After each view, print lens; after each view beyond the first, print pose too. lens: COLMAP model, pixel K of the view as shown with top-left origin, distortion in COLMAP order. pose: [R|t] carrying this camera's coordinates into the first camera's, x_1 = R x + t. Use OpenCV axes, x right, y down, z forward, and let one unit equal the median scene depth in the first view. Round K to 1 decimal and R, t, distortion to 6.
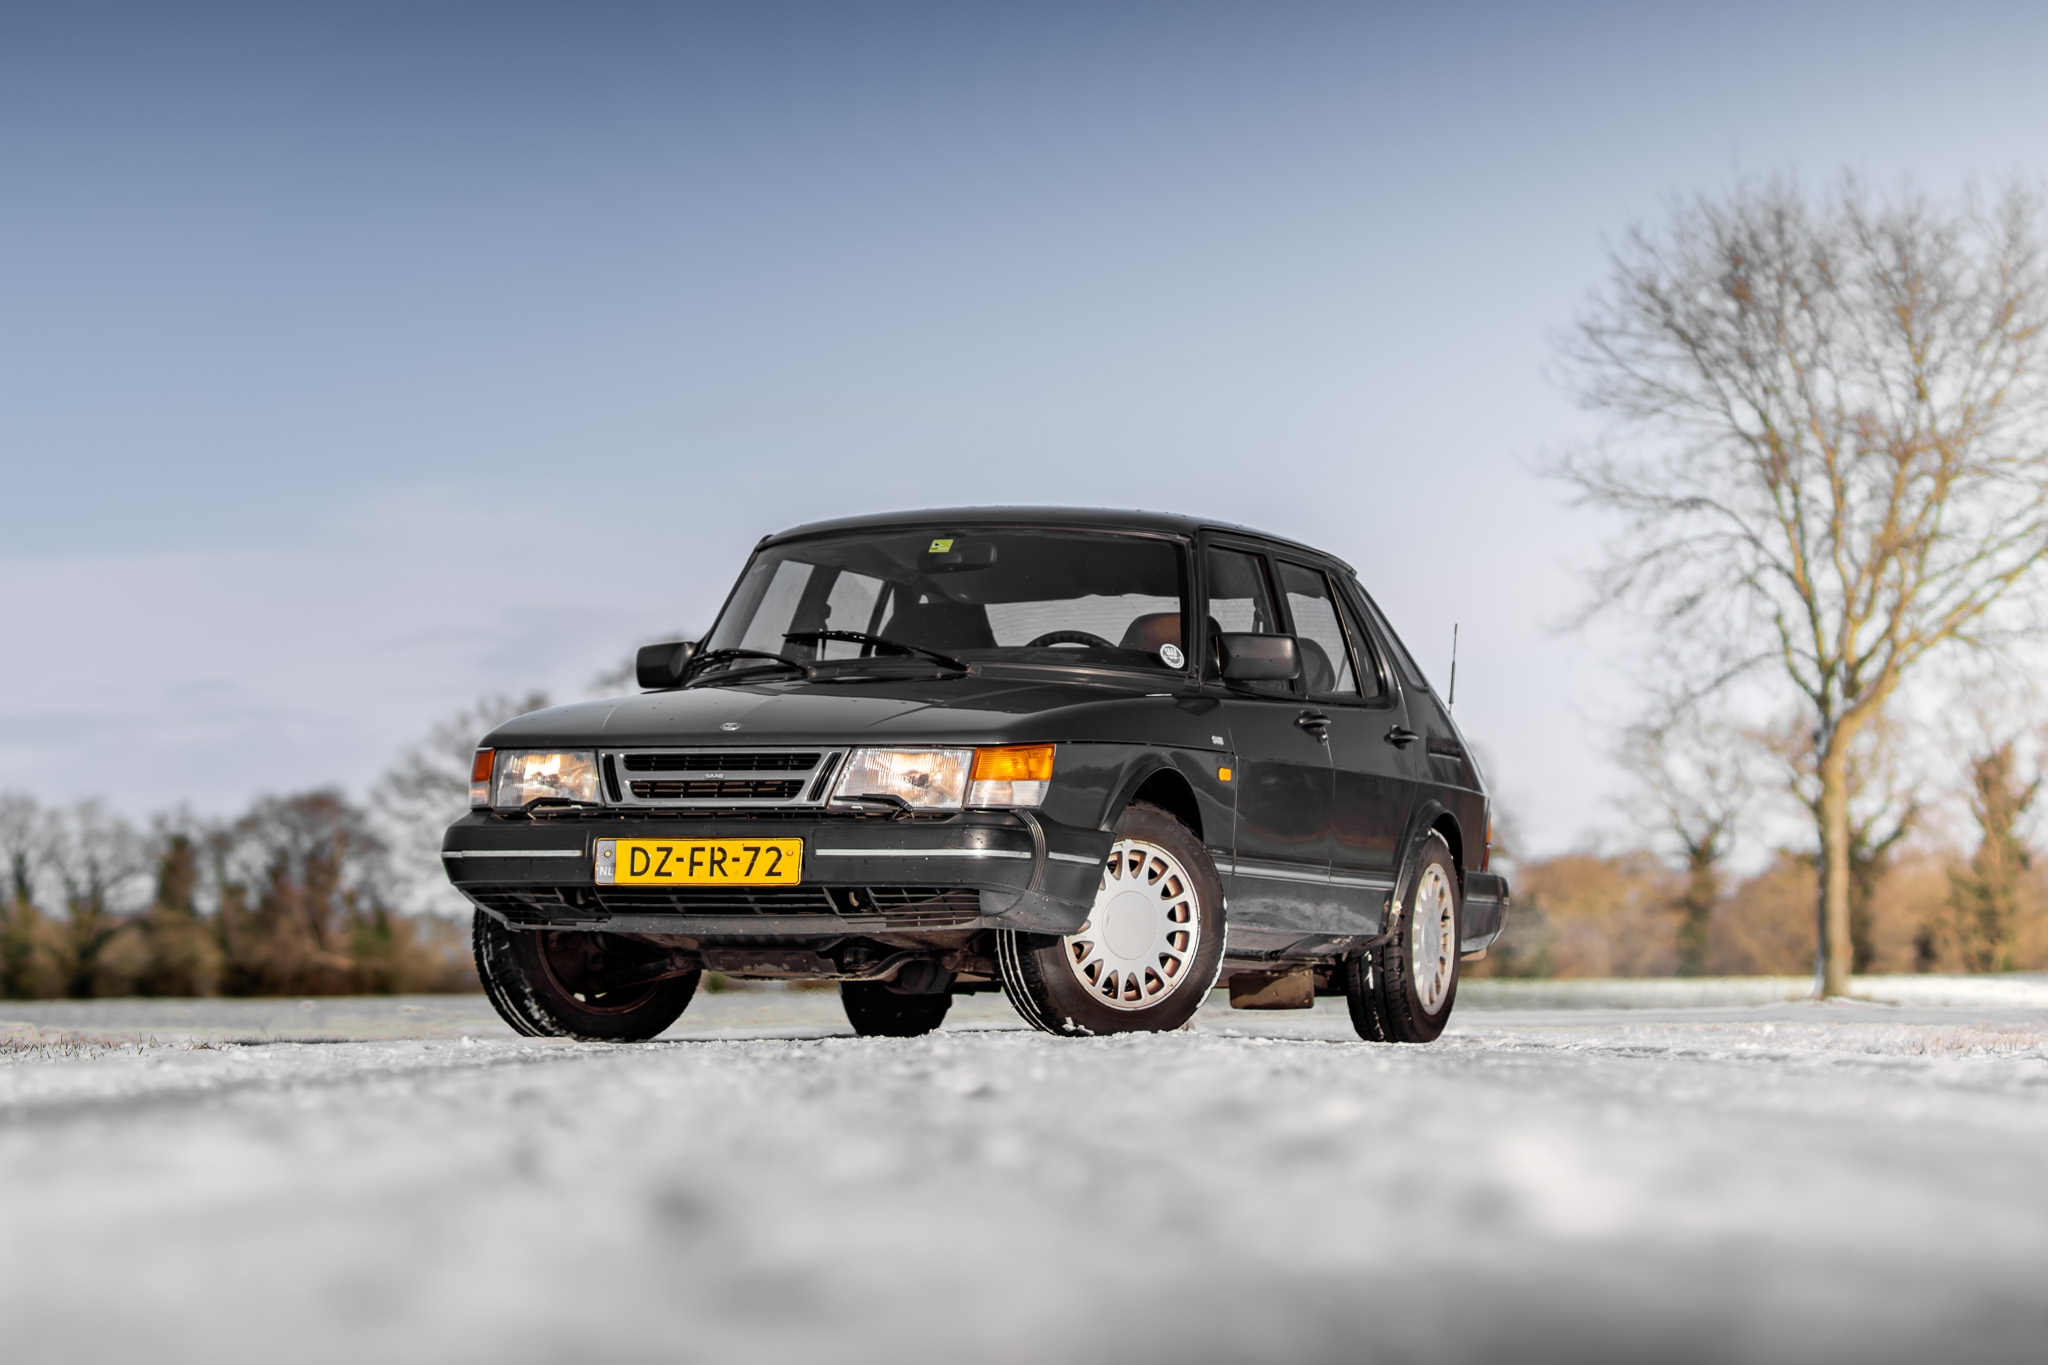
lens RADIAL K [[7706.7, 0, 1022.7], [0, 7706.7, 683.9], [0, 0, 1]] dist [0.185293, 0.000000]
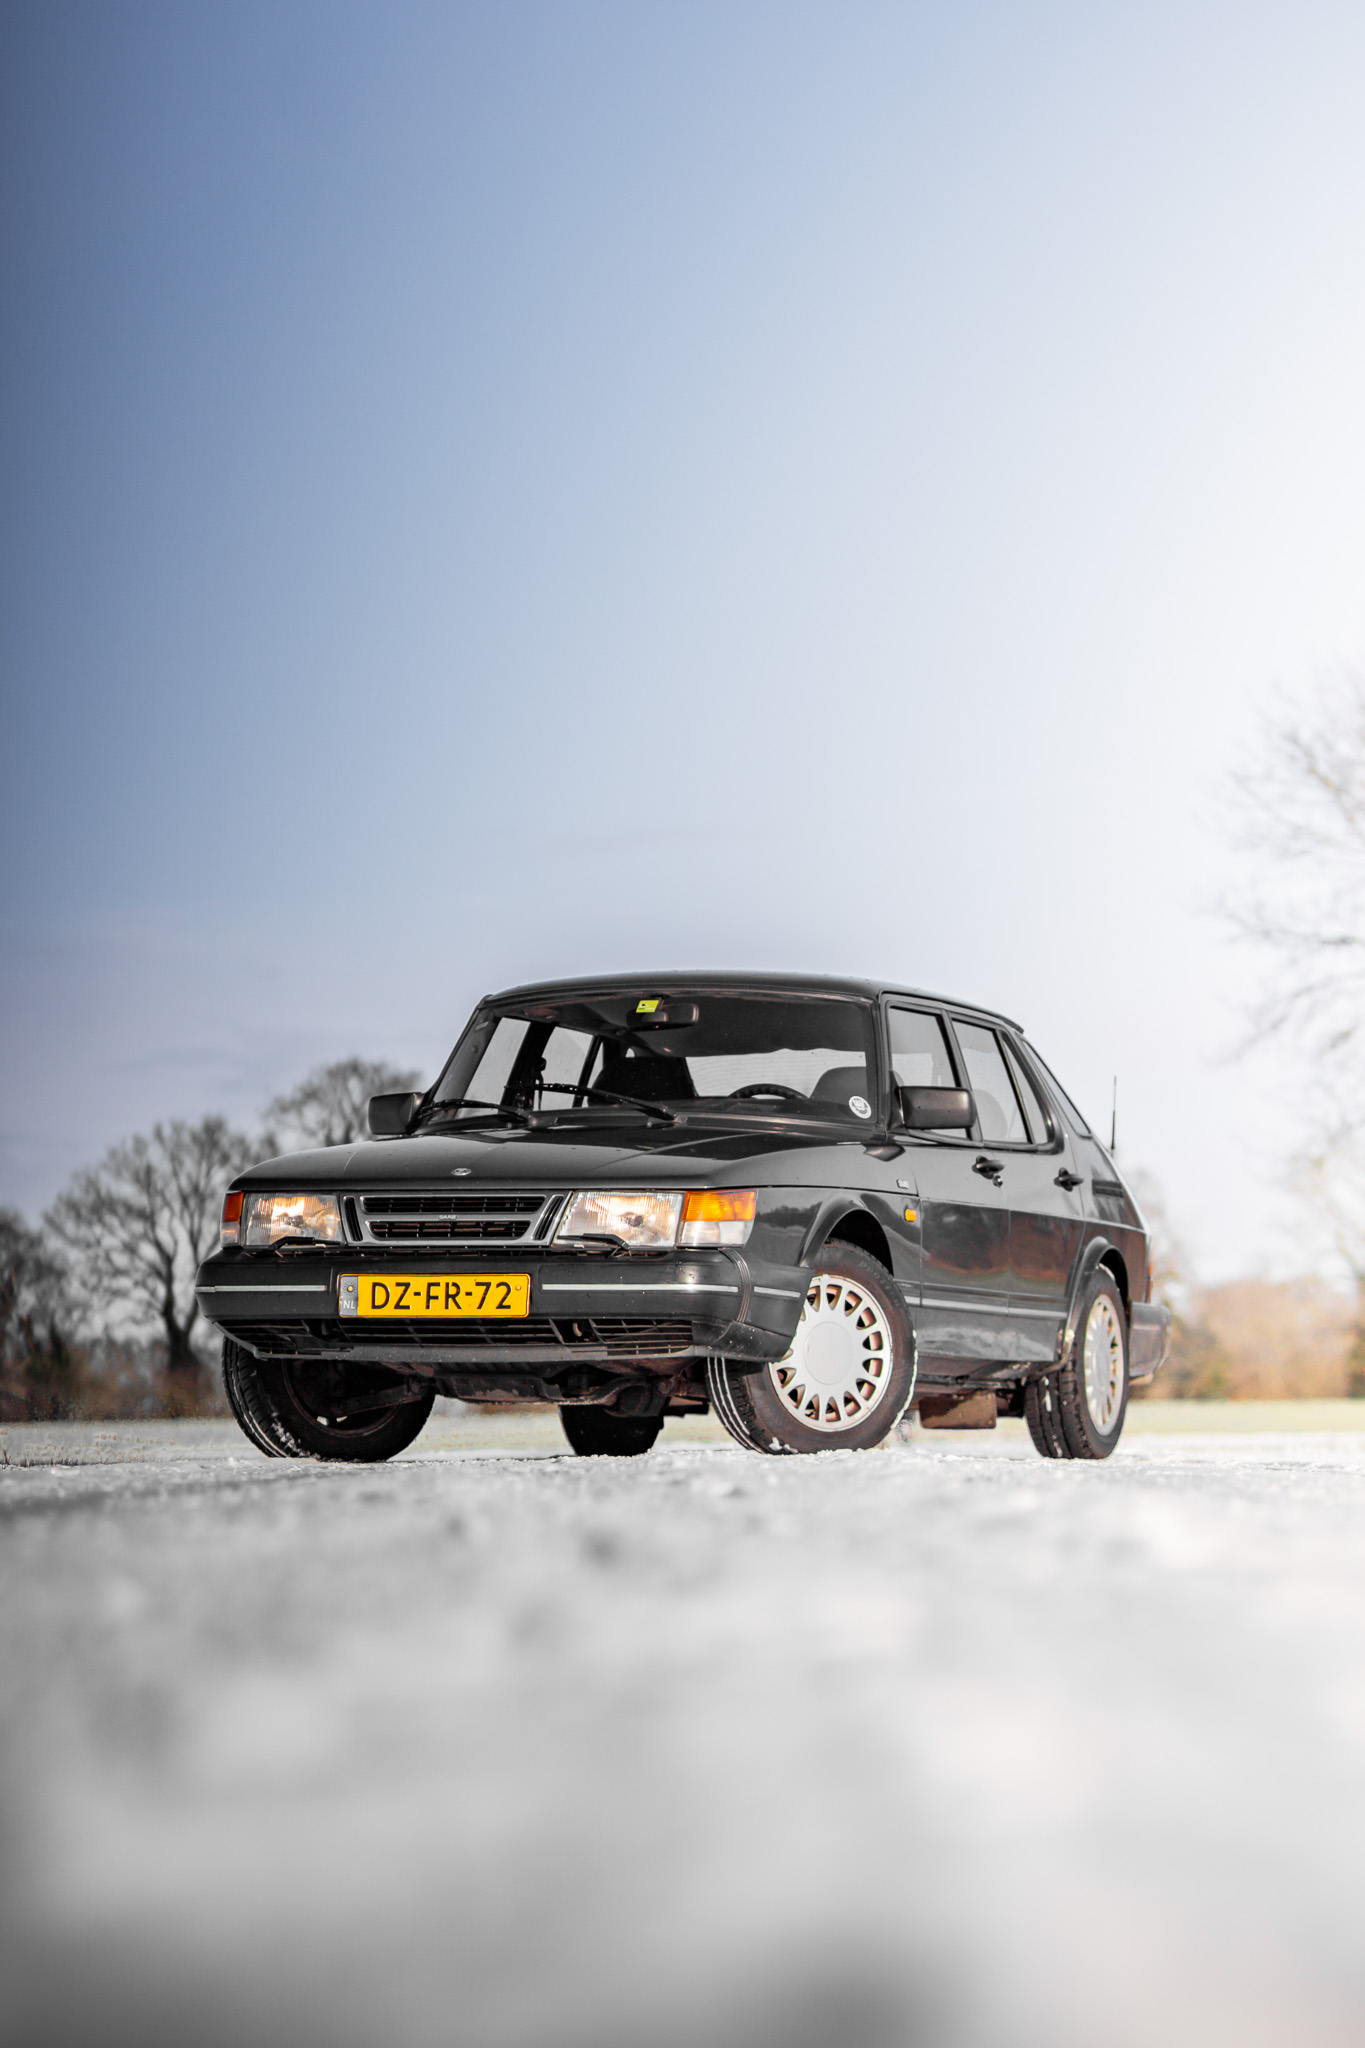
lens RADIAL K [[7706.7, 0, 687.5], [0, 7706.7, 1025.5], [0, 0, 1]] dist [0.185293, 0.000000]
pose [[0.999997, -0.002152, 0.001176, -0.007208], [0.002164, 0.999943, -0.010493, -0.003754], [-0.001153, 0.010495, 0.999944, -0.094512]]
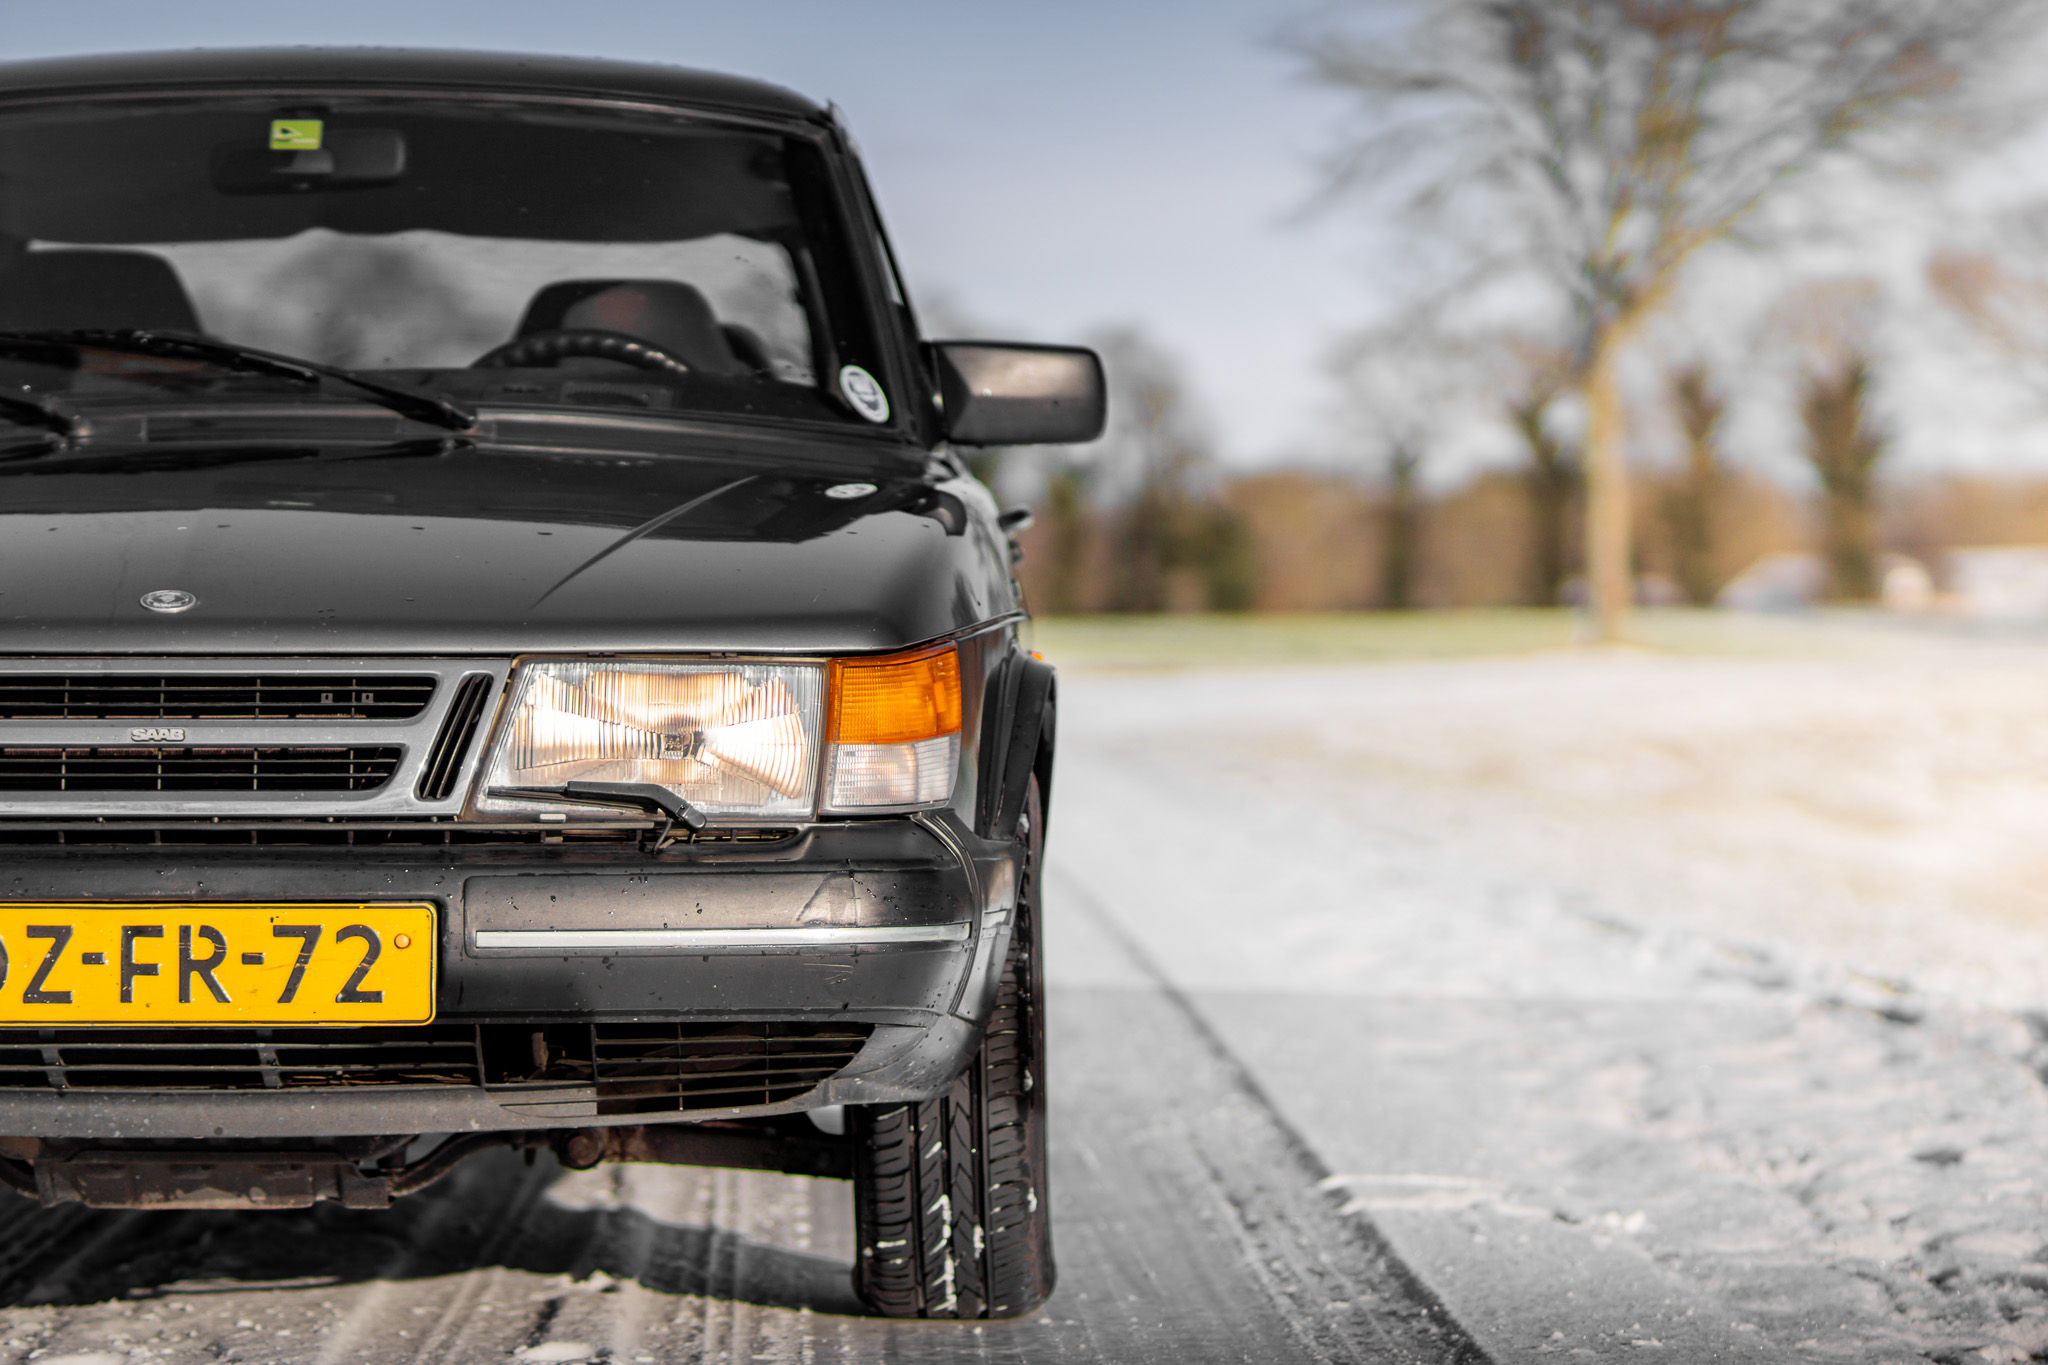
lens RADIAL K [[7706.7, 0, 1023.1], [0, 7706.7, 683.6], [0, 0, 1]] dist [0.185293, 0.000000]
pose [[0.946517, -0.011057, 0.322465, -0.123384], [-0.008122, 0.998279, 0.058070, -0.013403], [-0.322552, -0.057584, 0.944799, 0.619327]]
